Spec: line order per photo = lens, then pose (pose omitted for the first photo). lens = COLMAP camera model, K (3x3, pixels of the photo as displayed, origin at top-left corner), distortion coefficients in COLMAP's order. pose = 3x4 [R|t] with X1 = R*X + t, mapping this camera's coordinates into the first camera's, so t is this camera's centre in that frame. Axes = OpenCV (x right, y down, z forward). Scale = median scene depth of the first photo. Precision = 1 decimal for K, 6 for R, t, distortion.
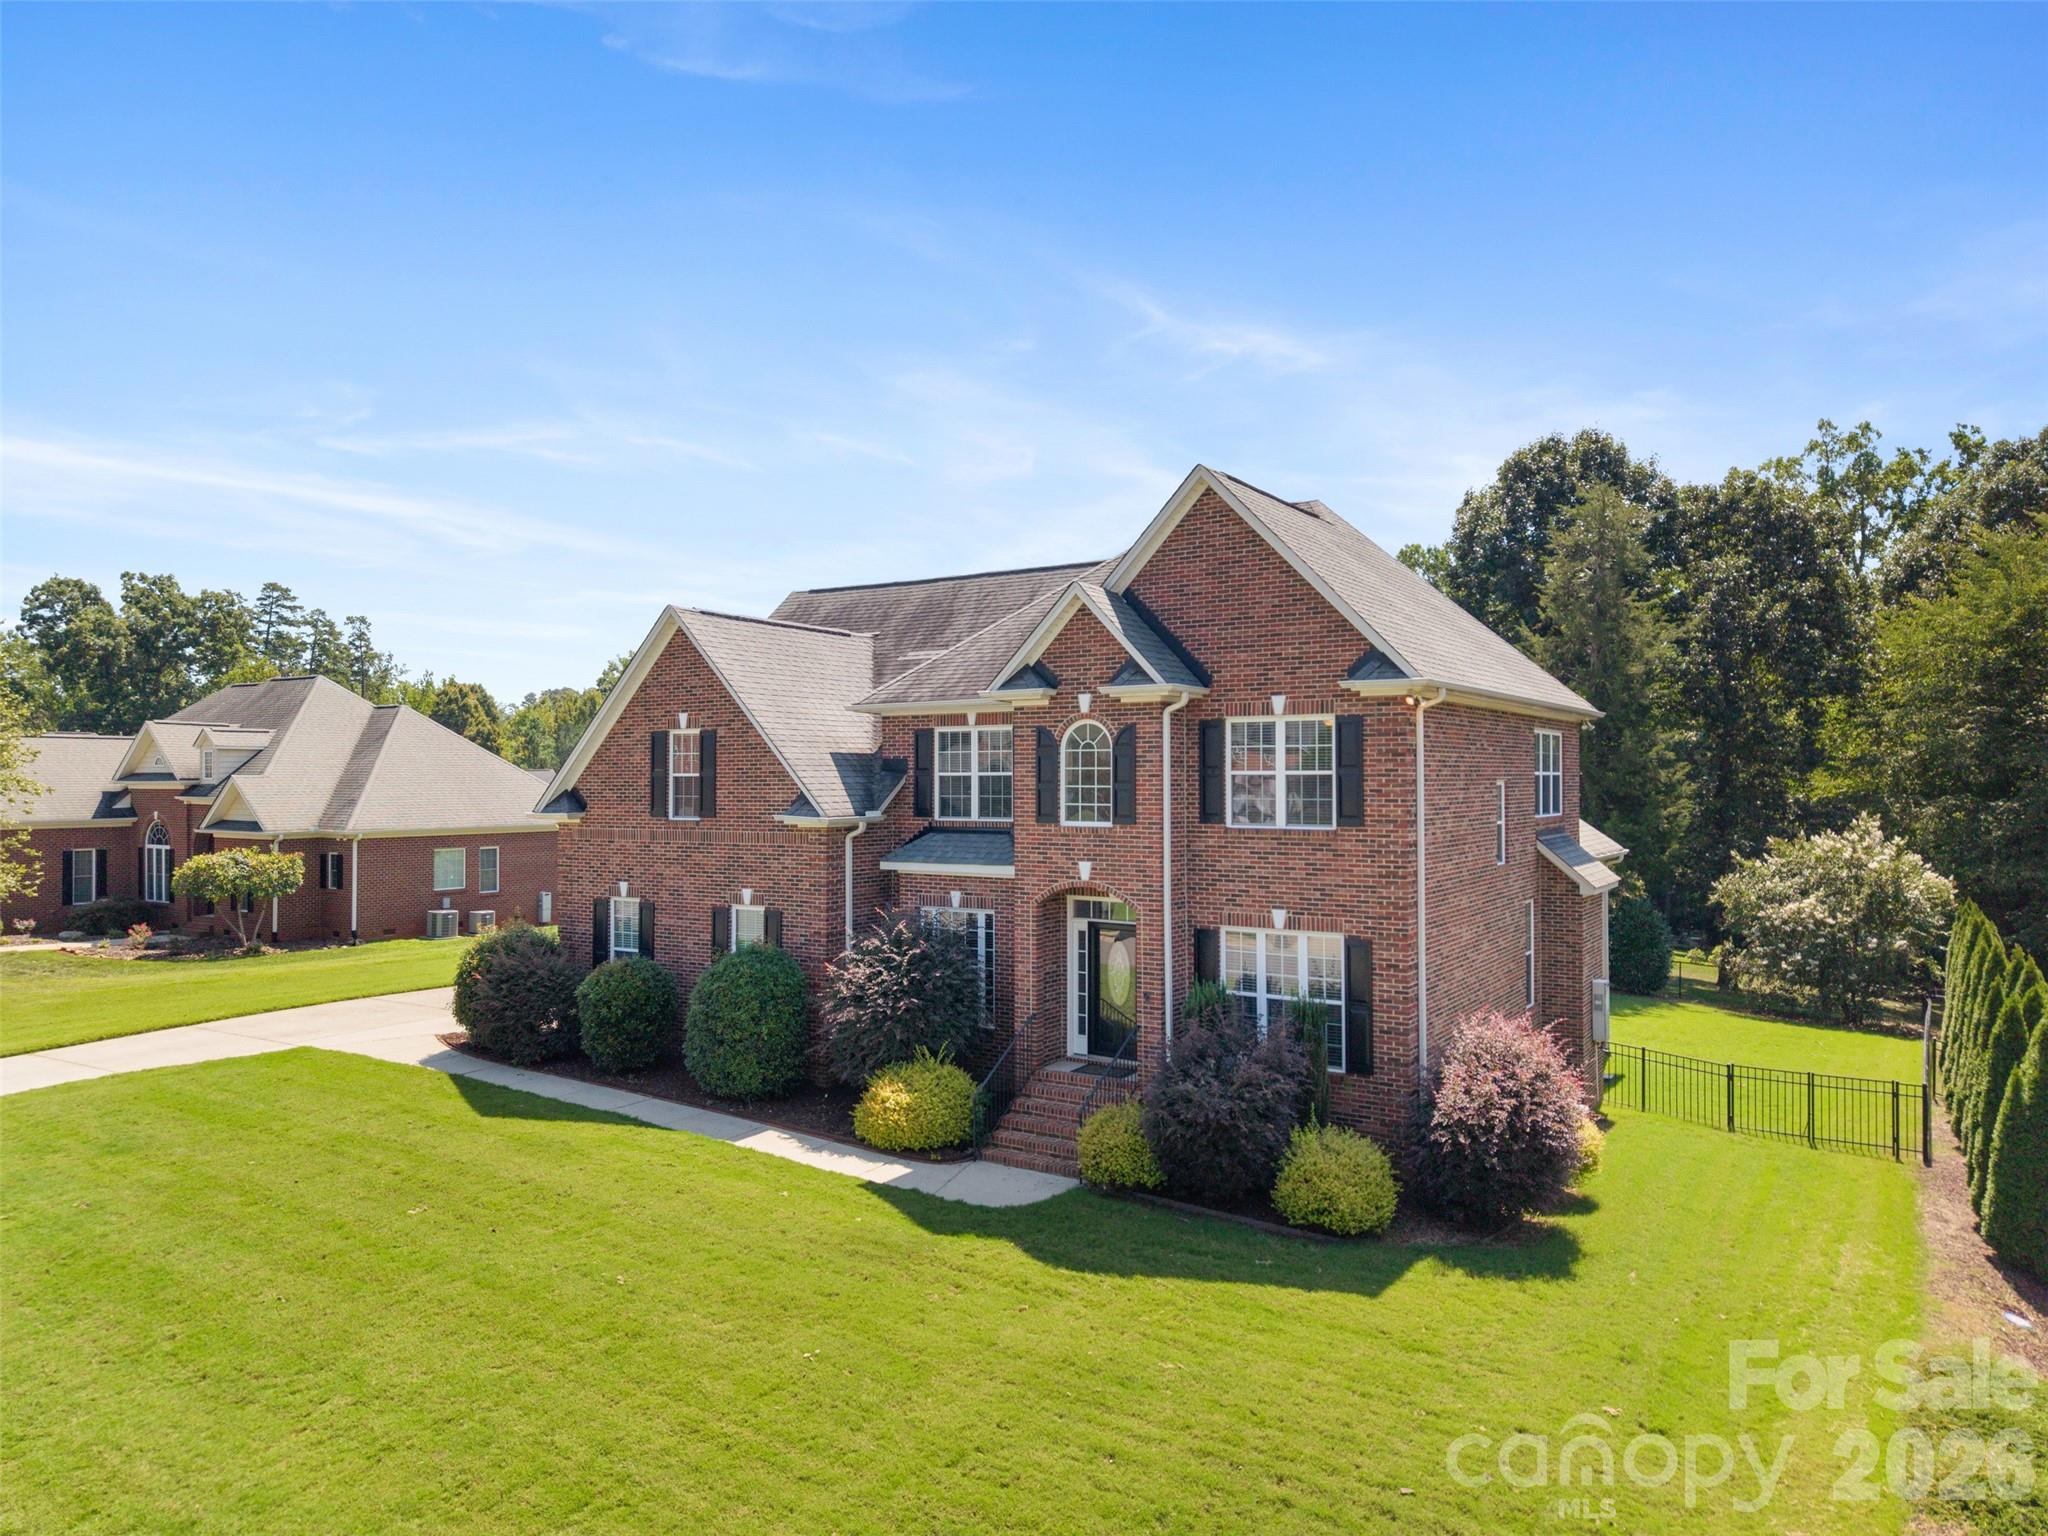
lens RADIAL K [[1344.5, 0, 1024.0], [0, 1344.5, 768.0], [0, 0, 1]] dist [0.120831, -0.150795]
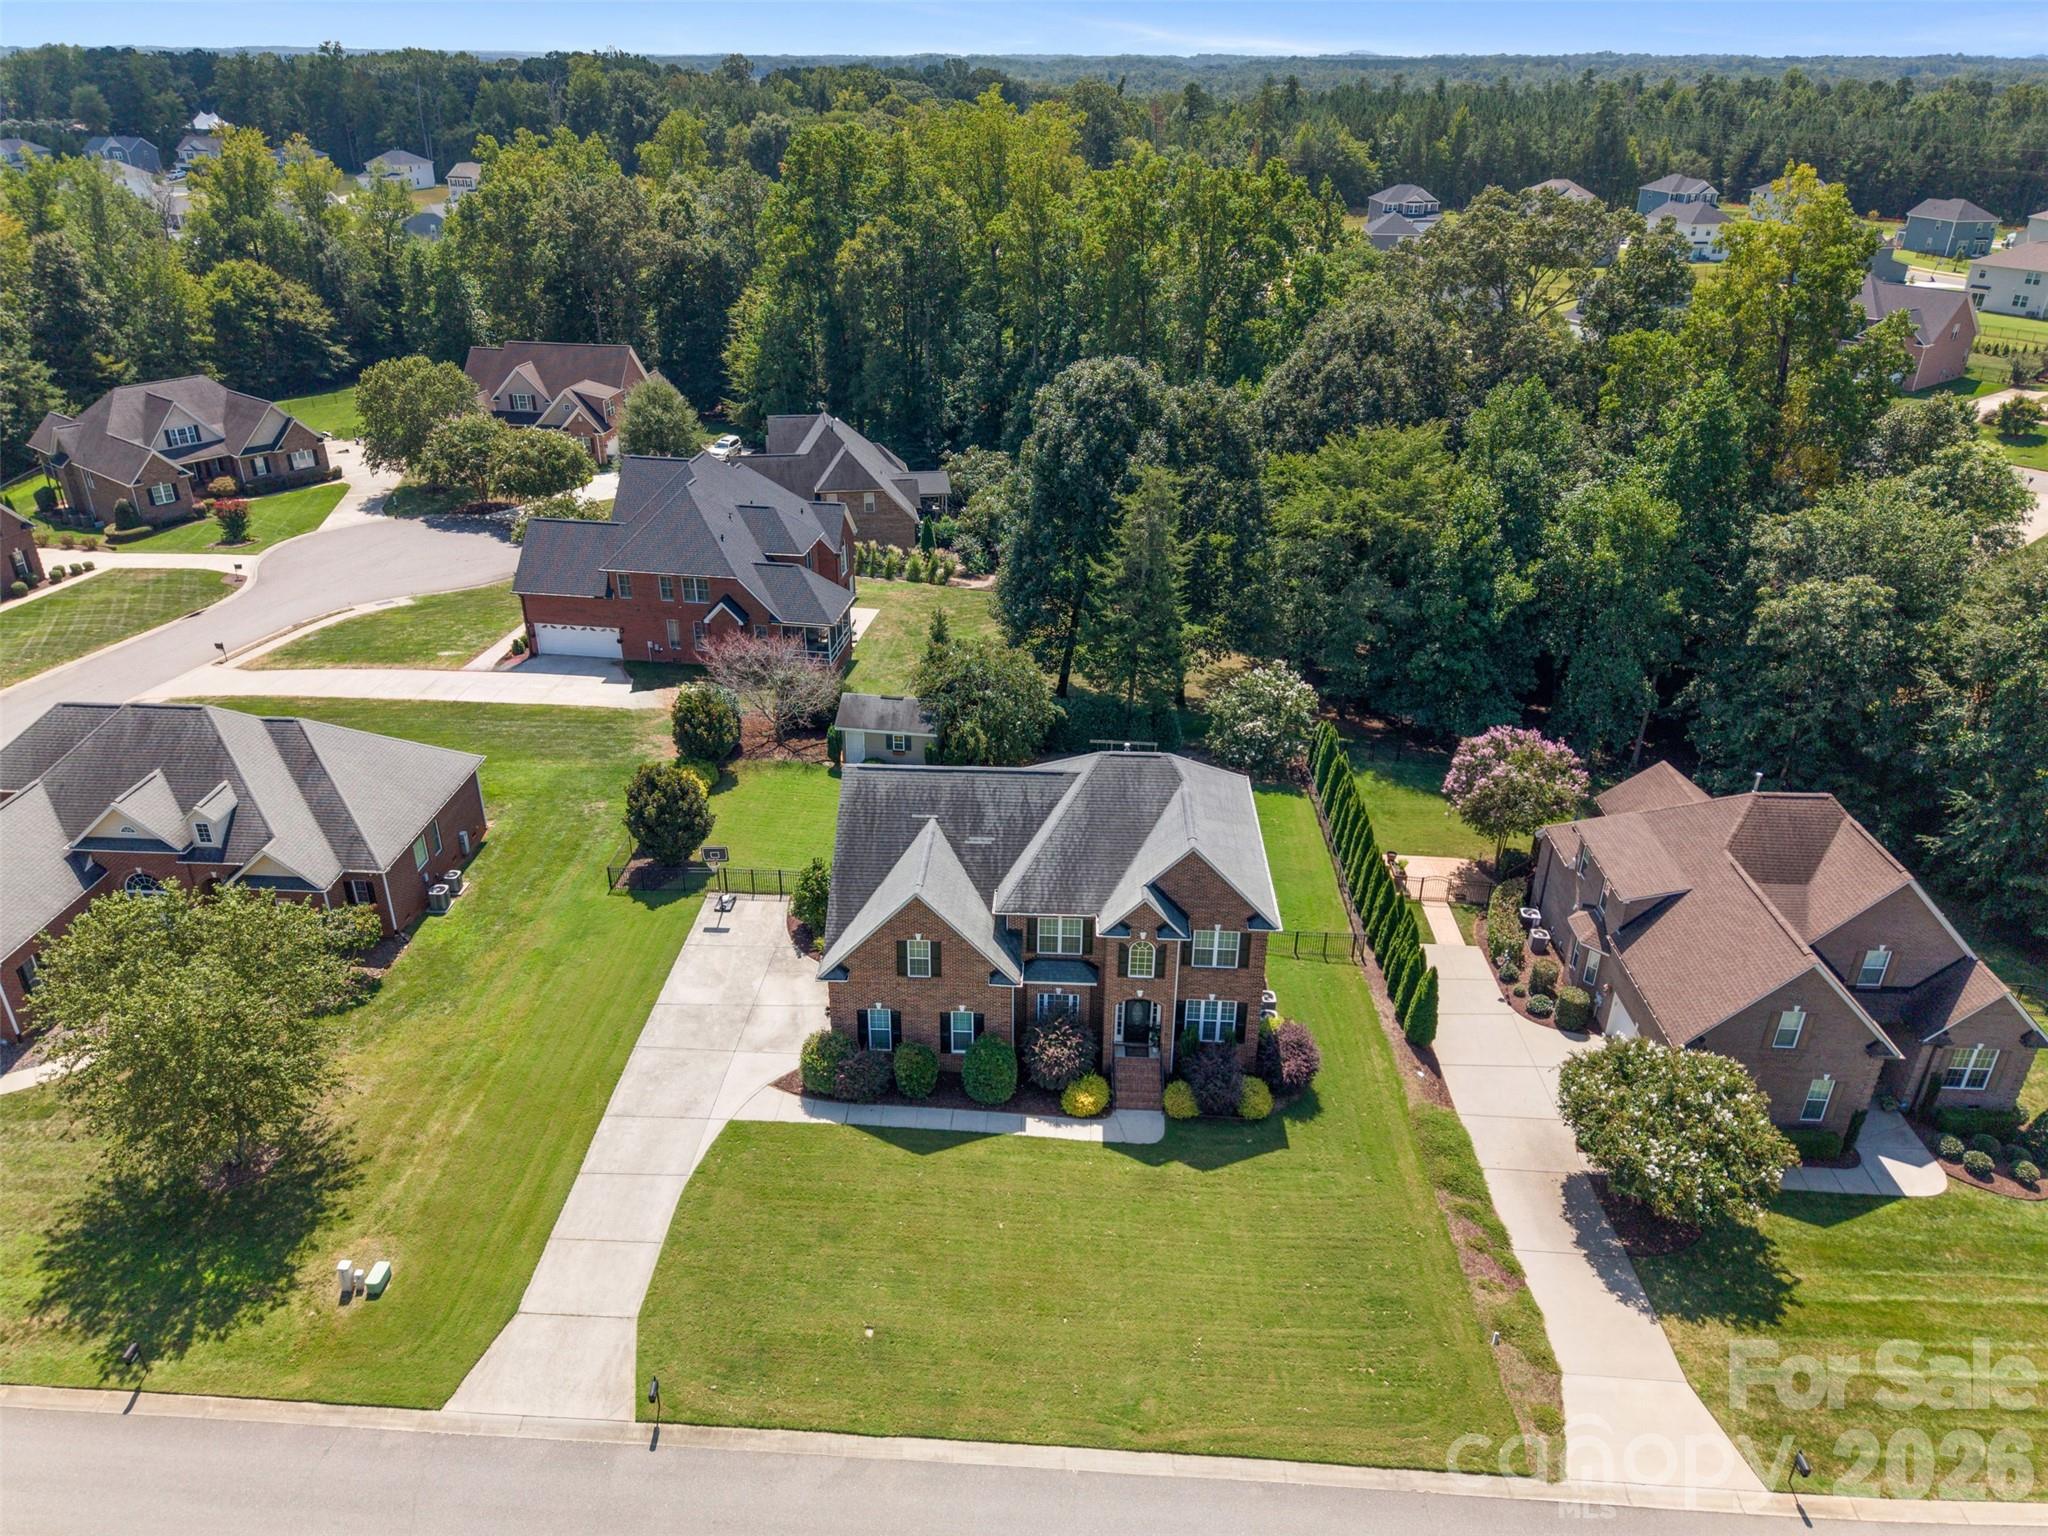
lens RADIAL K [[1408.3, 0, 1013.7], [0, 1408.3, 698.7], [0, 0, 1]] dist [0.041762, -0.039509]
pose [[0.864297, -0.197219, 0.462704, -1.208037], [-0.015444, 0.909083, 0.416329, -1.443613], [-0.502745, -0.366978, 0.782672, -0.681021]]
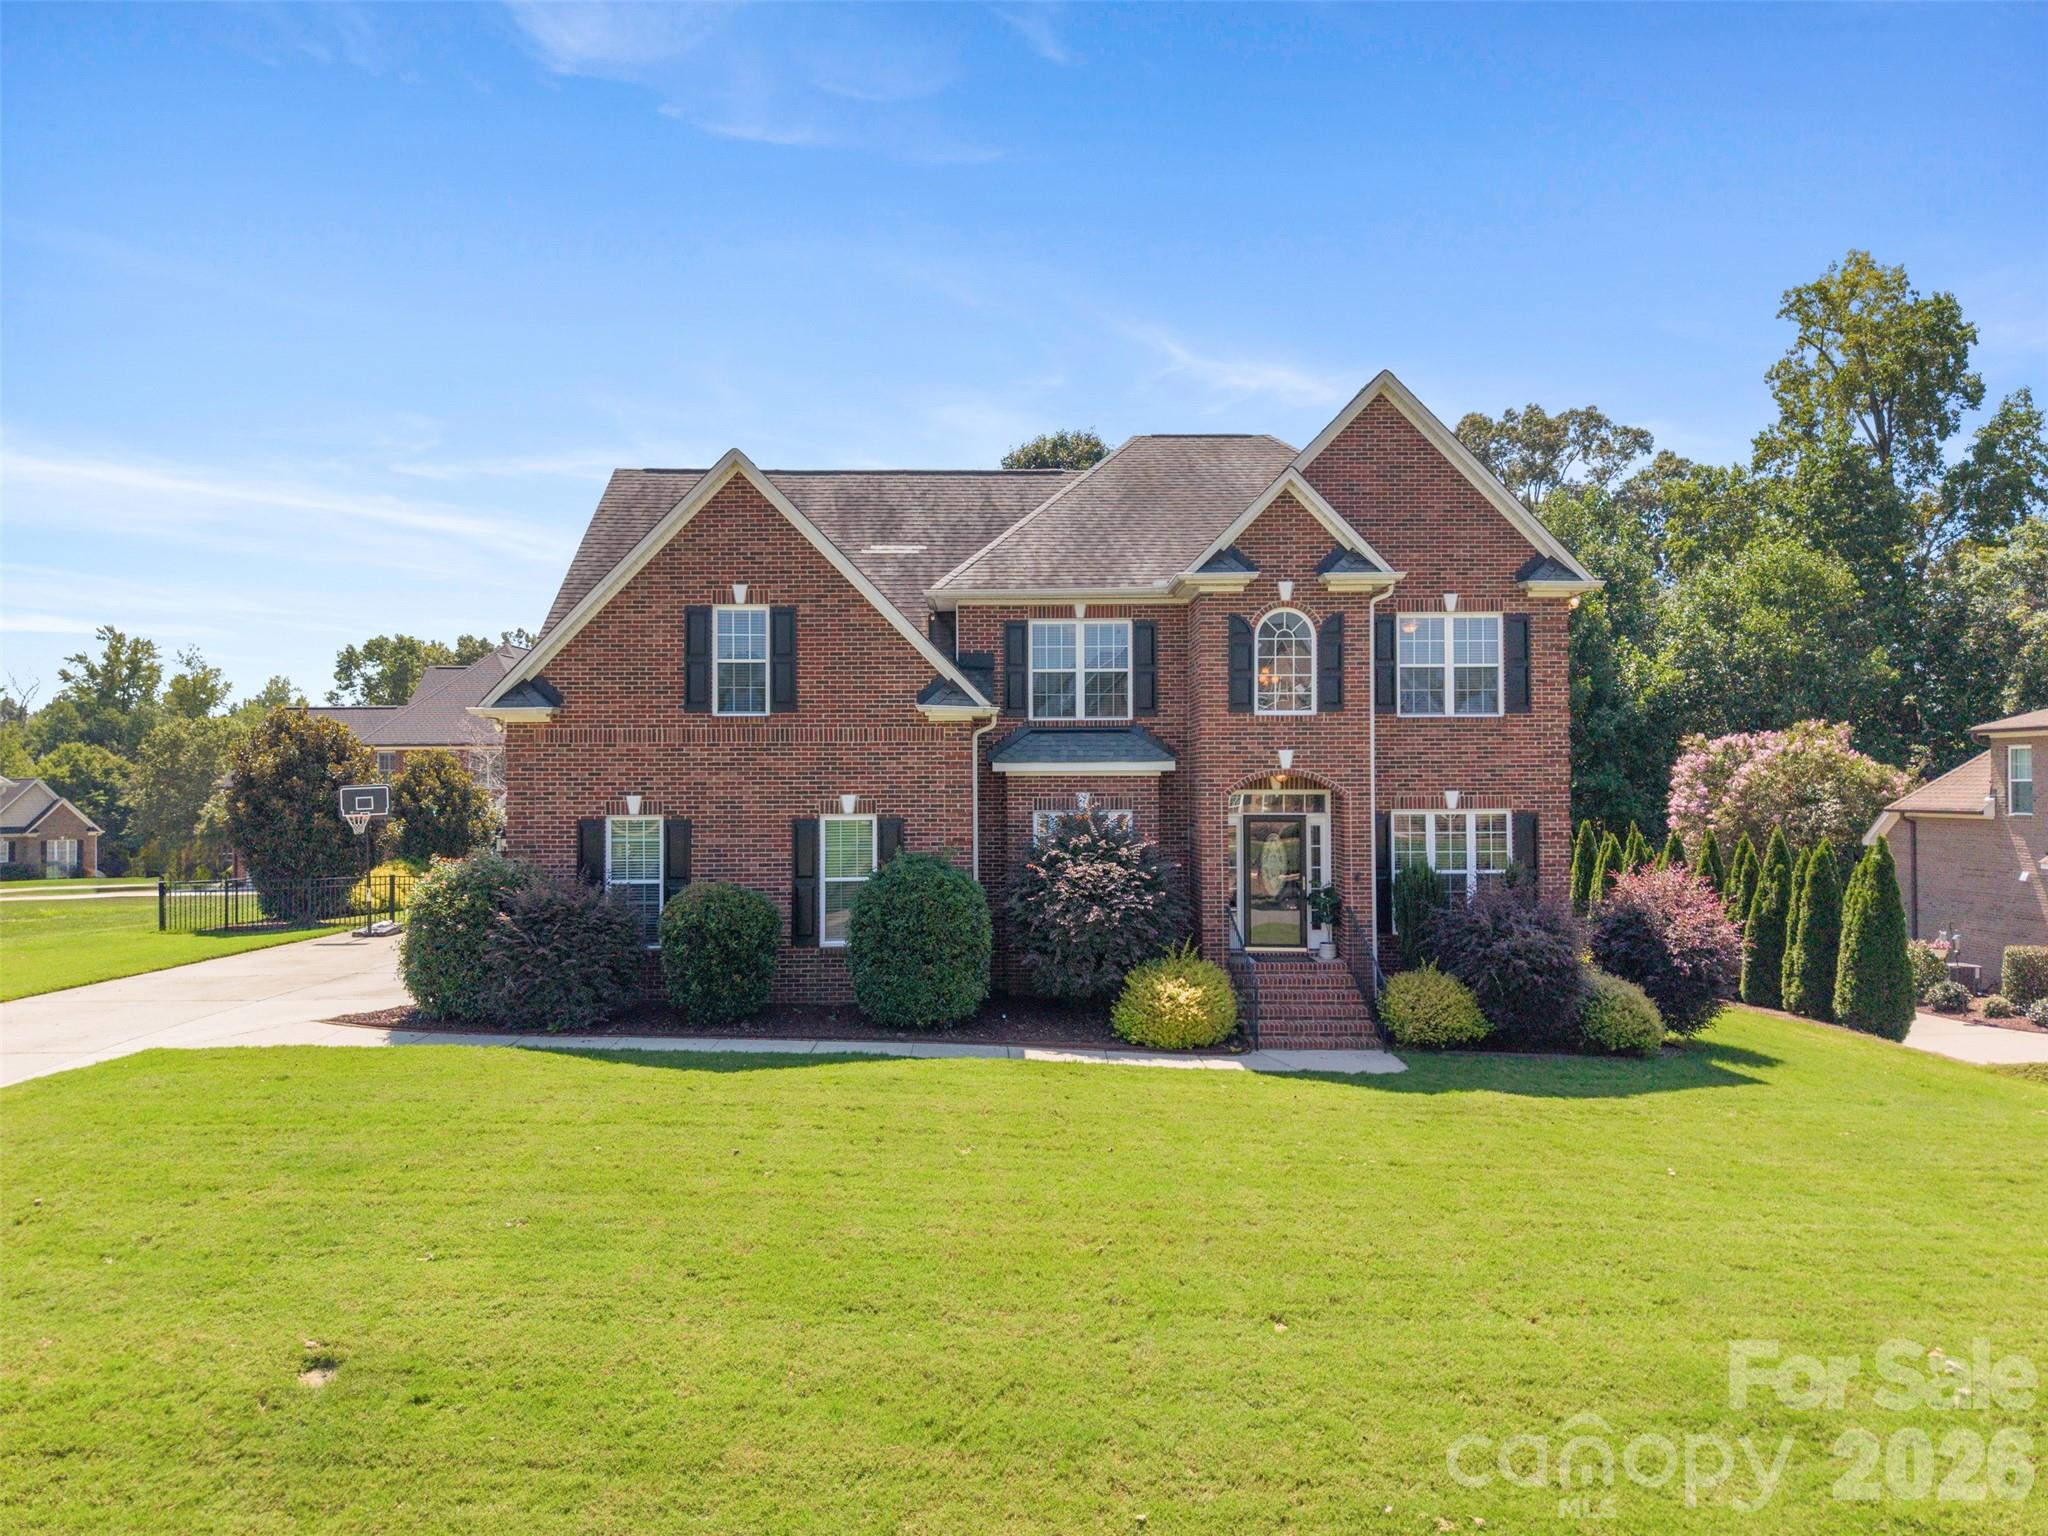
lens RADIAL K [[1344.5, 0, 1024.0], [0, 1344.5, 768.0], [0, 0, 1]] dist [0.120831, -0.150795]
pose [[0.830376, 0.004909, 0.557182, -0.661700], [-0.001186, 0.999974, -0.007044, 0.088639], [-0.557203, 0.005188, 0.830360, 0.268288]]
